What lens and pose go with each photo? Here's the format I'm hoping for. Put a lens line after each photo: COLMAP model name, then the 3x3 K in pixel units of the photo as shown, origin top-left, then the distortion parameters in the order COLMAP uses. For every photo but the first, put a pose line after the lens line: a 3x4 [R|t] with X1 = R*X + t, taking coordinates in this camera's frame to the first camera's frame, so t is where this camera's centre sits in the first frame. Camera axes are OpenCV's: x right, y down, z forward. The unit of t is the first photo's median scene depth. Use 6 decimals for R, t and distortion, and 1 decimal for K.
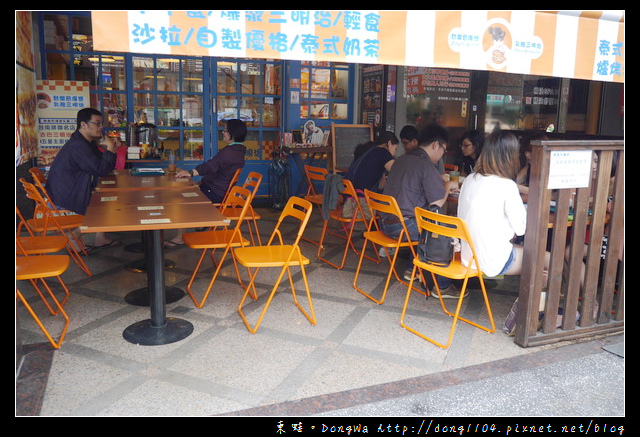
lens RADIAL K [[534.3, 0, 323.1], [0, 534.3, 215.6], [0, 0, 1]] dist [-0.014752, -0.007225]
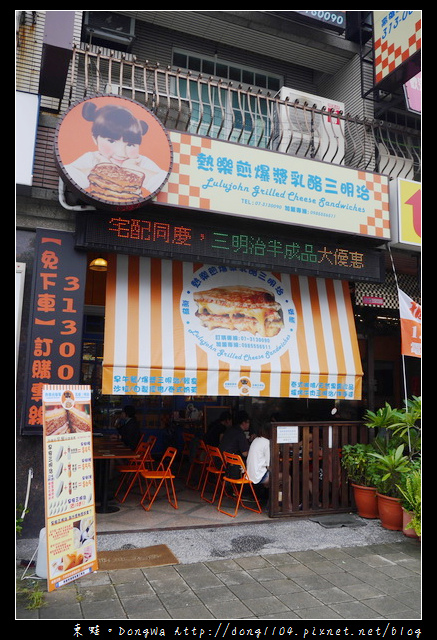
lens RADIAL K [[534.3, 0, 215.2], [0, 534.3, 316.1], [0, 0, 1]] dist [-0.014752, -0.007225]
pose [[0.999693, 0.003031, -0.024607, 0.195244], [-0.010424, 0.951901, -0.306228, 0.129319], [0.022495, 0.306390, 0.951640, -1.299334]]
